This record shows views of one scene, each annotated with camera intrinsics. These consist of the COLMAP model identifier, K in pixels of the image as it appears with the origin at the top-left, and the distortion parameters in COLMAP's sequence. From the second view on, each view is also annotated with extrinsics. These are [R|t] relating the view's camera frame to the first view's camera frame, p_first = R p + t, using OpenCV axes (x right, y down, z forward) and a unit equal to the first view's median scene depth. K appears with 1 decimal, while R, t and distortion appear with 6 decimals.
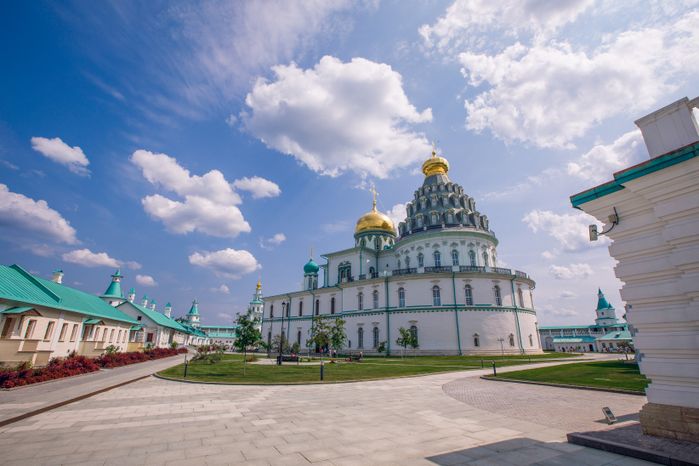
lens RADIAL K [[323.4, 0, 349.5], [0, 323.4, 233.0], [0, 0, 1]] dist [-0.059207, 0.024330]
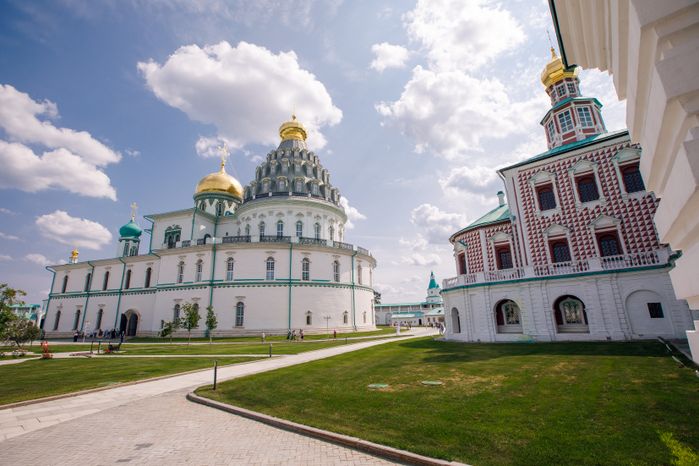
lens RADIAL K [[323.4, 0, 349.5], [0, 323.4, 233.0], [0, 0, 1]] dist [-0.059207, 0.024330]
pose [[0.917076, 0.074351, 0.391720, 0.097045], [-0.100293, 0.993887, 0.046155, 0.029803], [-0.385894, -0.081614, 0.918926, 0.094695]]
